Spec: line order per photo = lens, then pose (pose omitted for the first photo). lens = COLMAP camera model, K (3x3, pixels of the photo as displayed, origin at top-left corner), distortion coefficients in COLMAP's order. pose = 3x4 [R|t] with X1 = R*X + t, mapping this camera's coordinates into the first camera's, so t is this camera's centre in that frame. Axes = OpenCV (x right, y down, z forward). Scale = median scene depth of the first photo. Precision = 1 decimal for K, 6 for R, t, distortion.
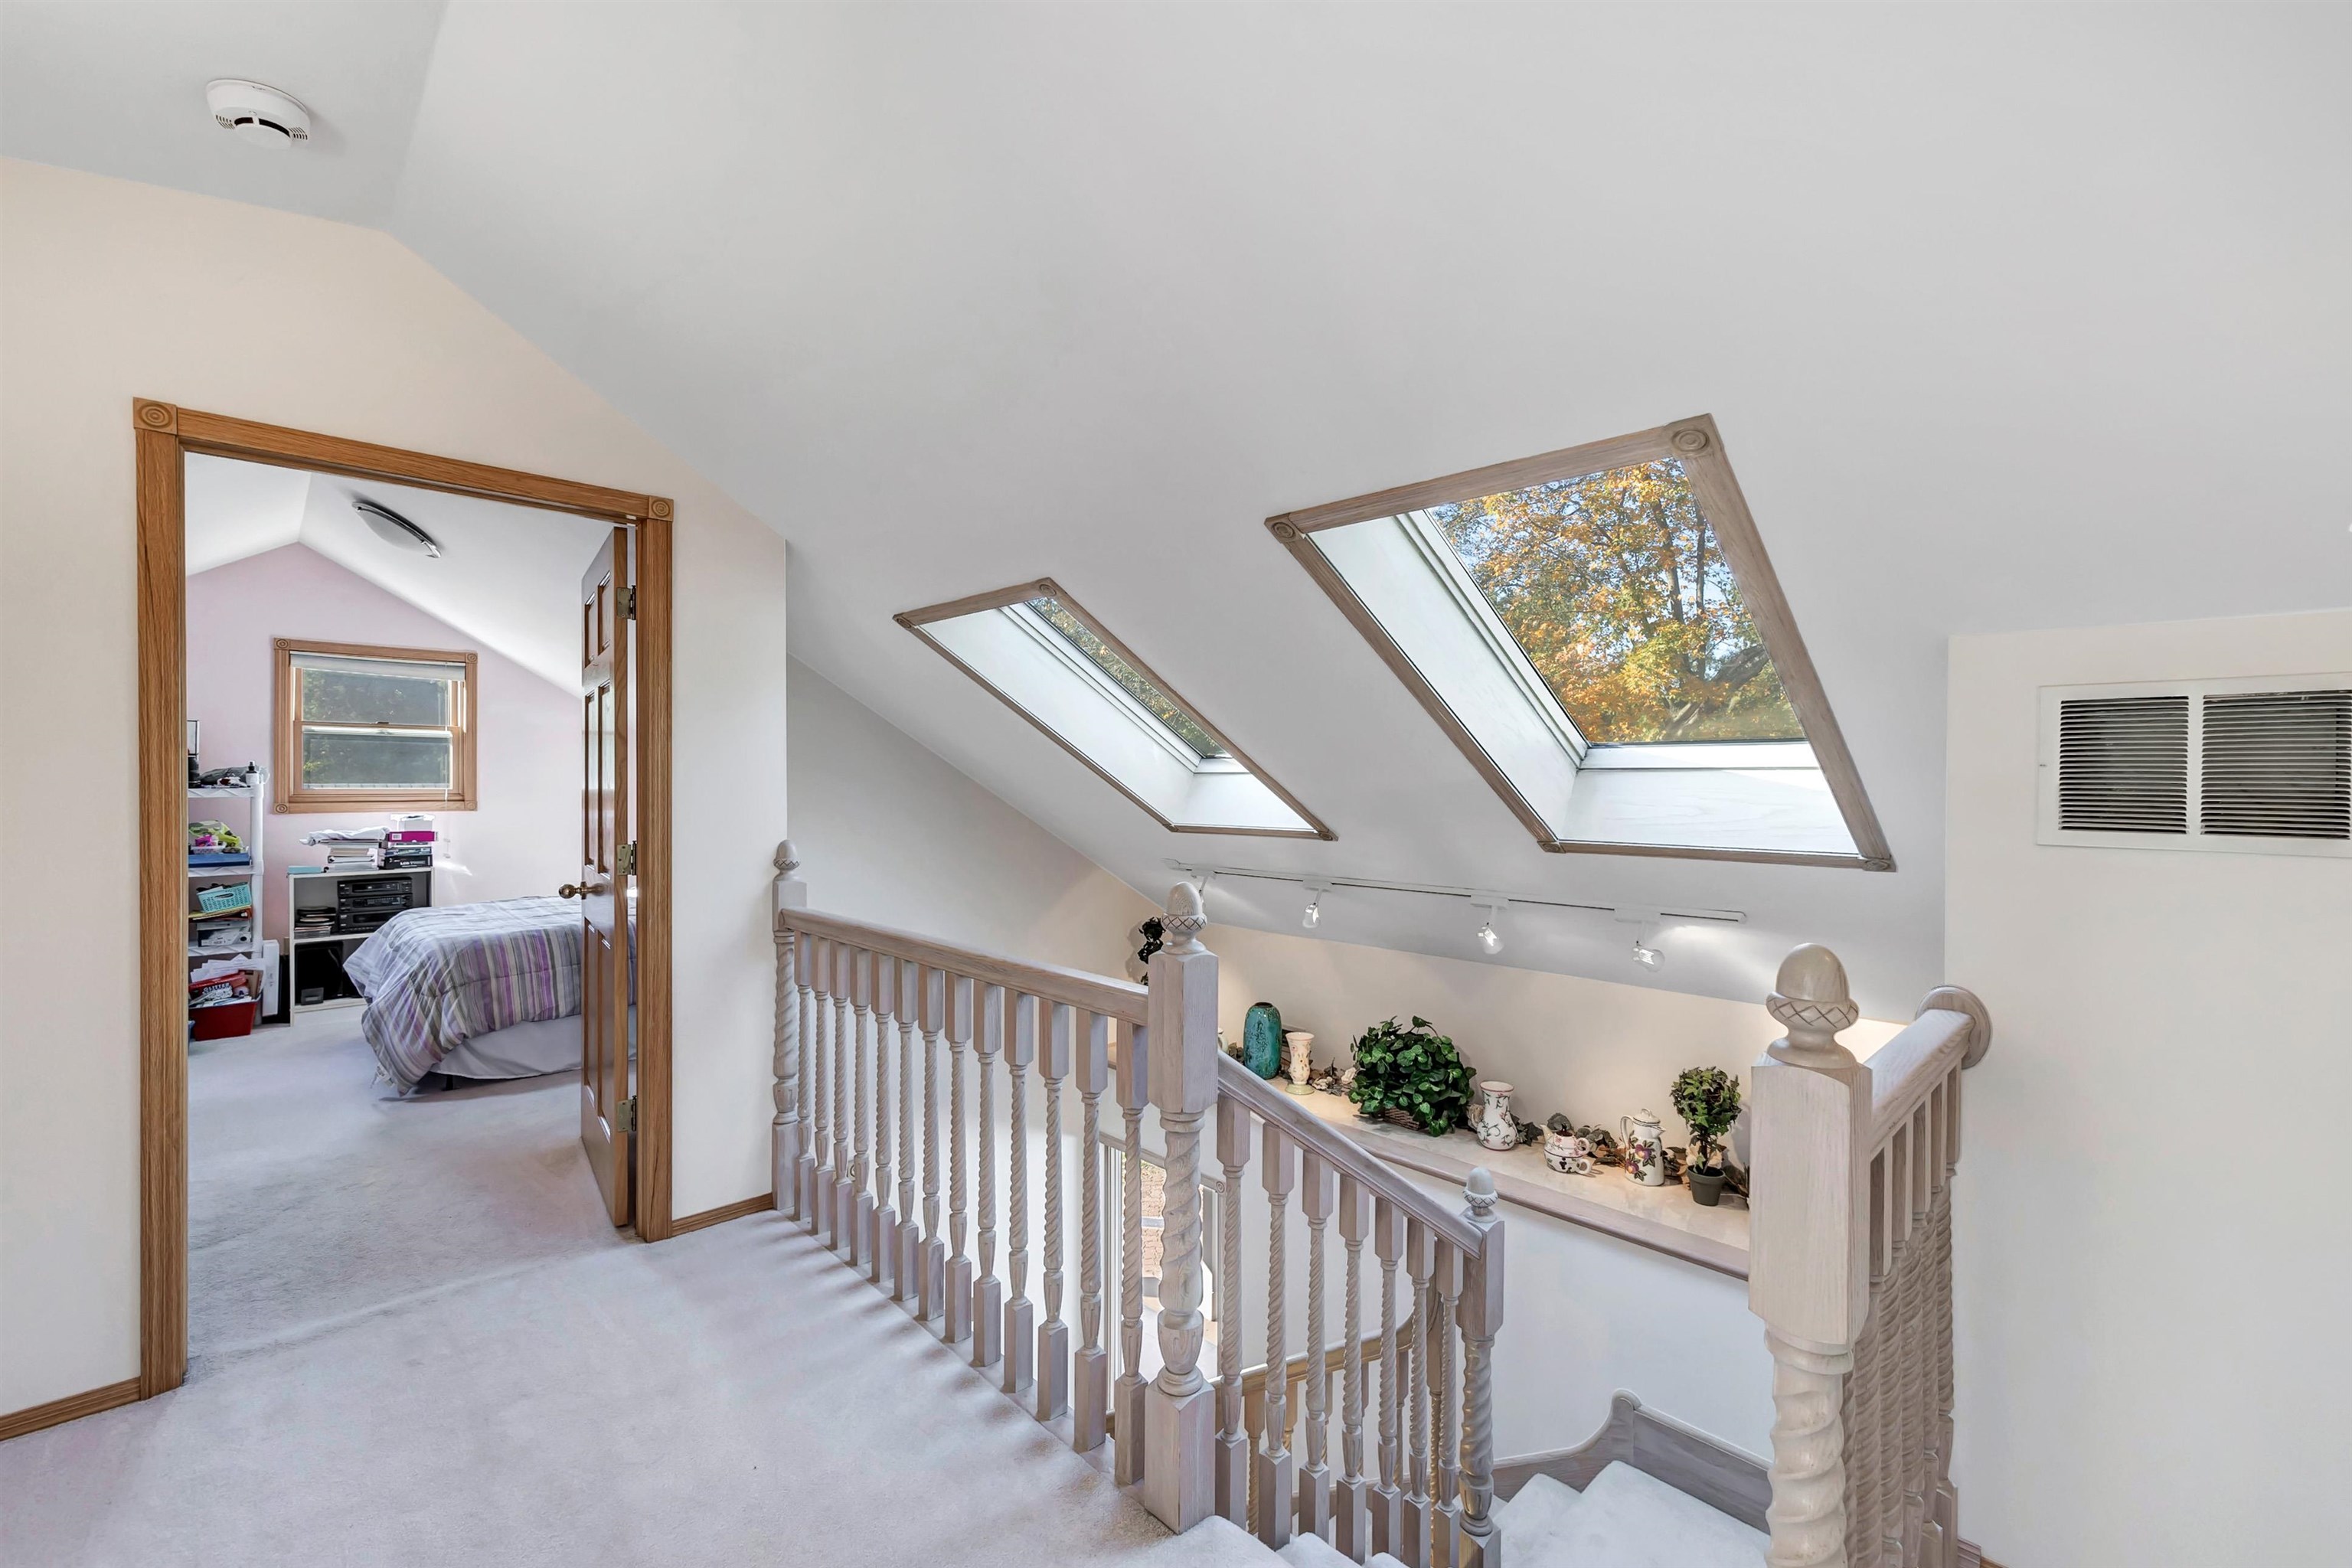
lens RADIAL K [[943.8, 0, 1176.0], [0, 943.8, 784.0], [0, 0, 1]] dist [-0.010486, -0.000180]
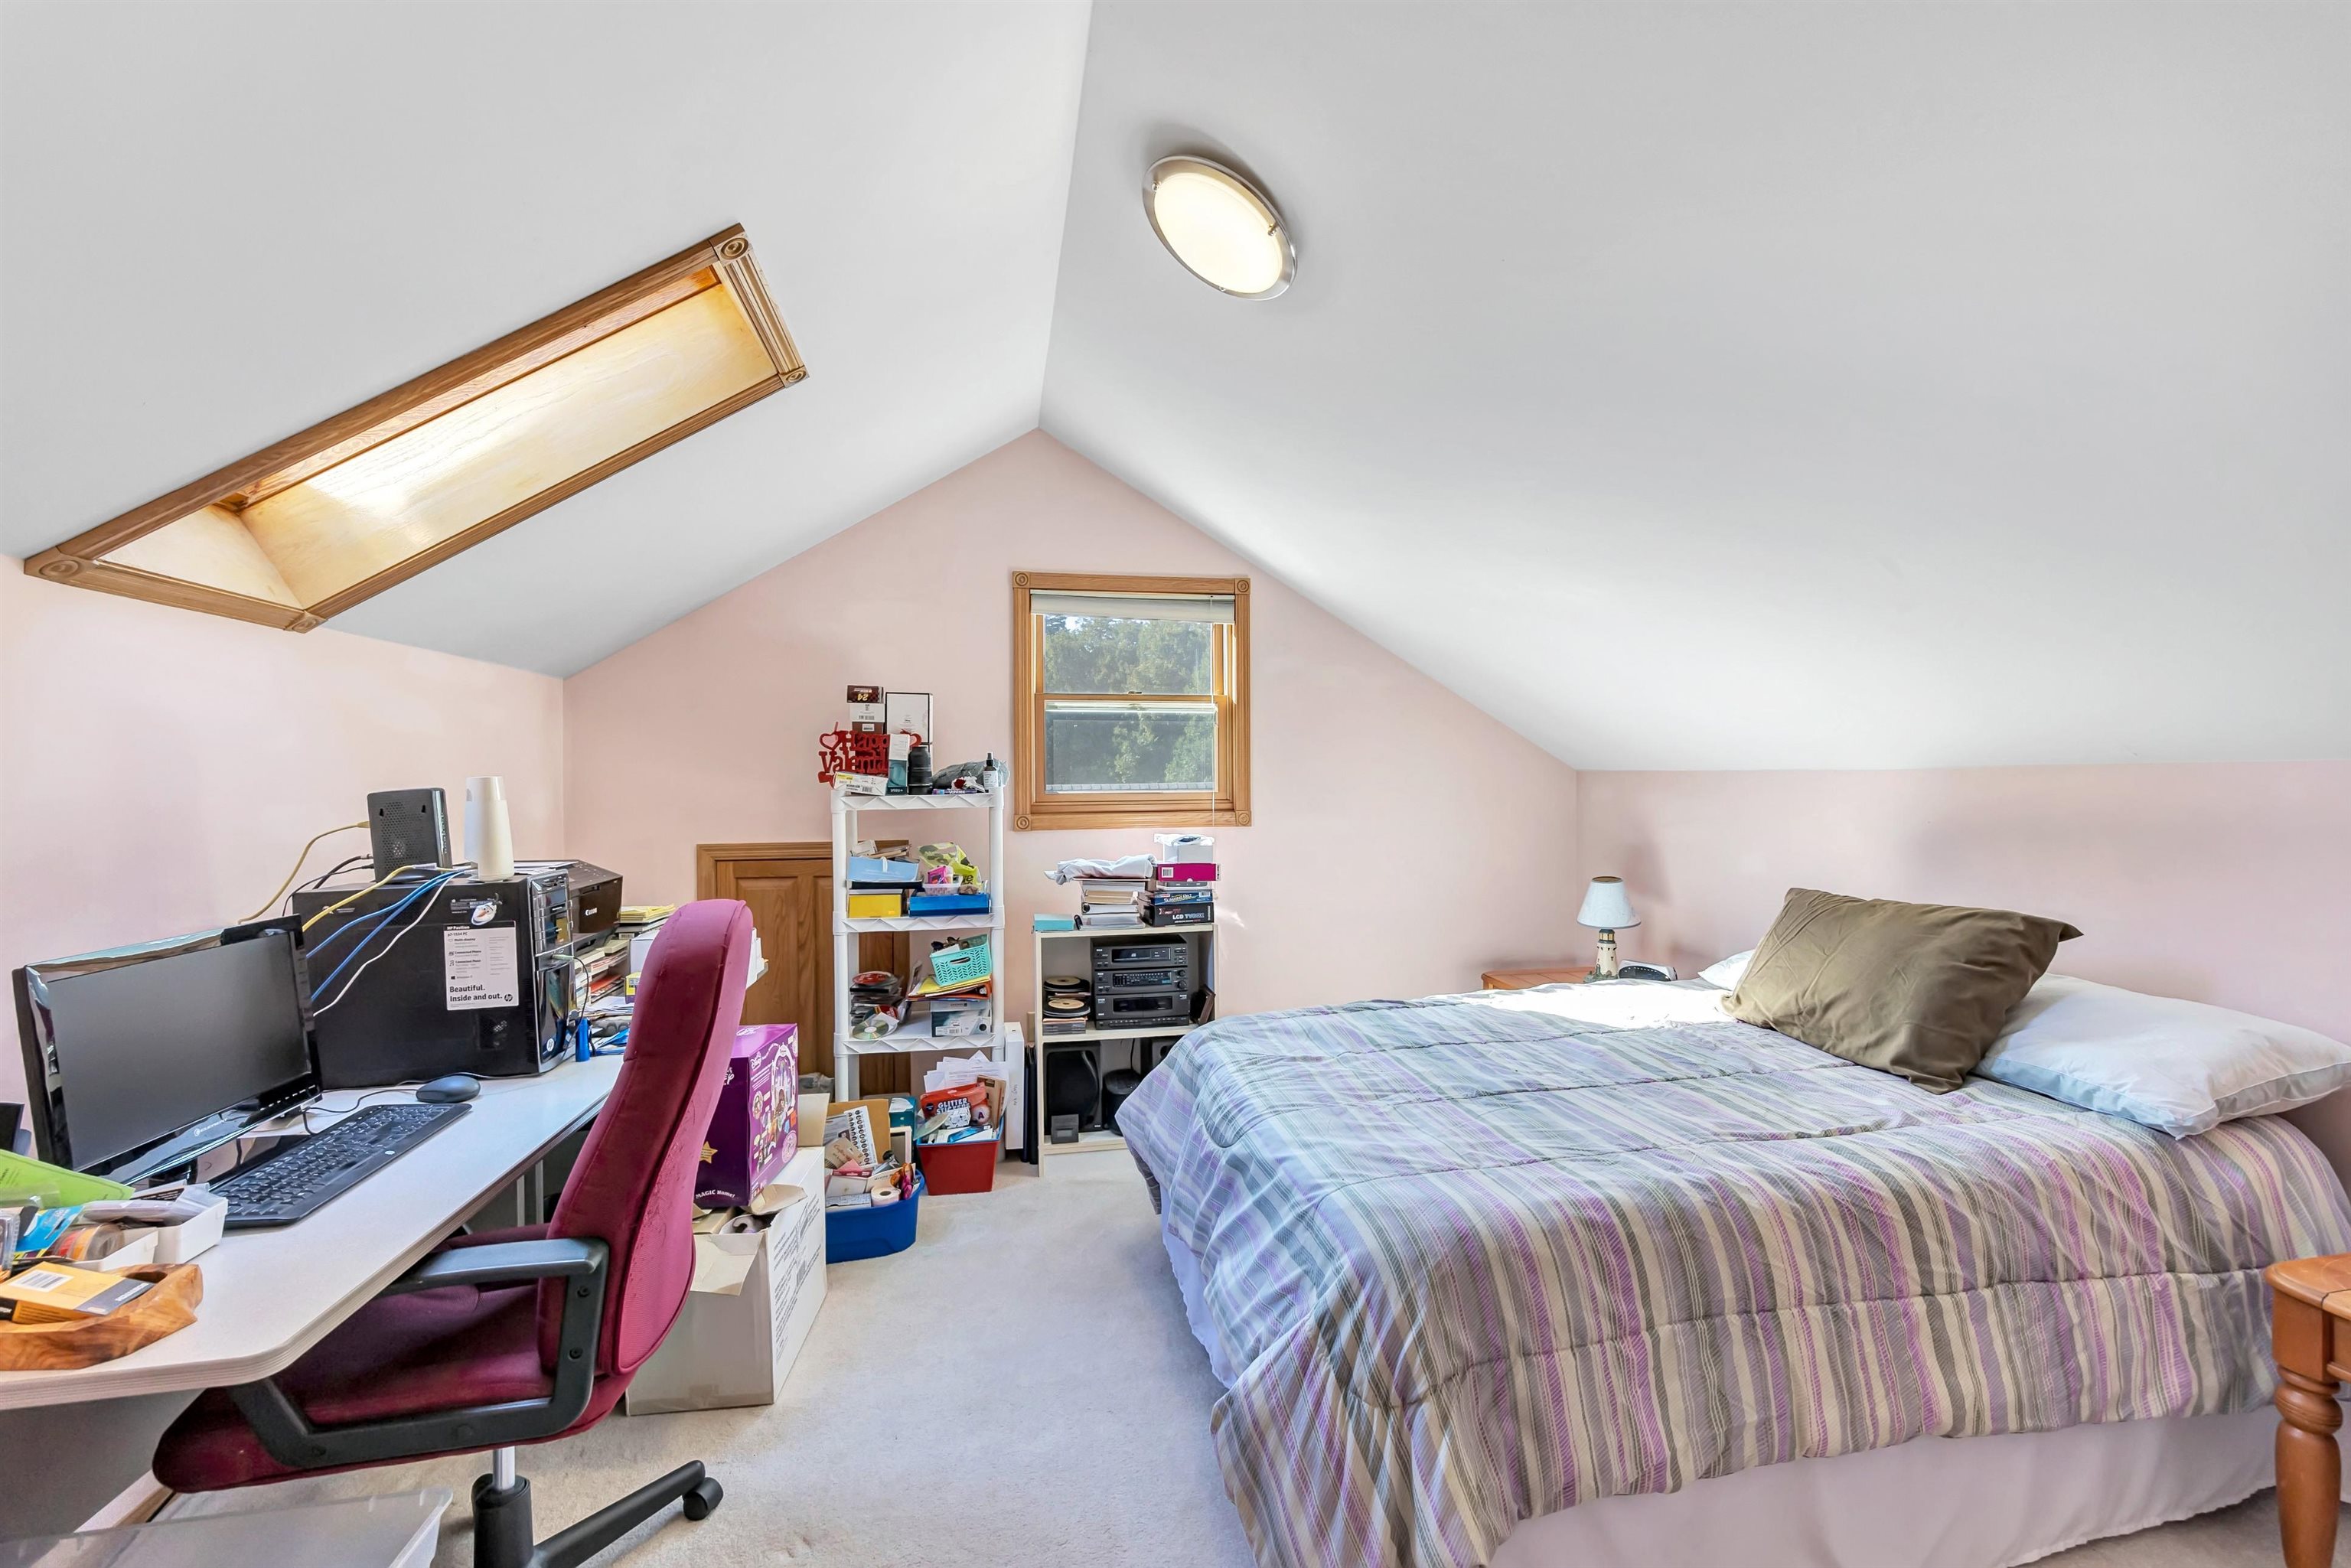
lens RADIAL K [[943.4, 0, 1175.5], [0, 943.4, 784.0], [0, 0, 1]] dist [-0.010486, -0.000180]
pose [[0.831248, -0.008624, -0.555835, -0.517621], [0.010192, 0.999948, -0.000273, -0.000747], [0.555809, -0.005438, 0.831292, 0.526099]]
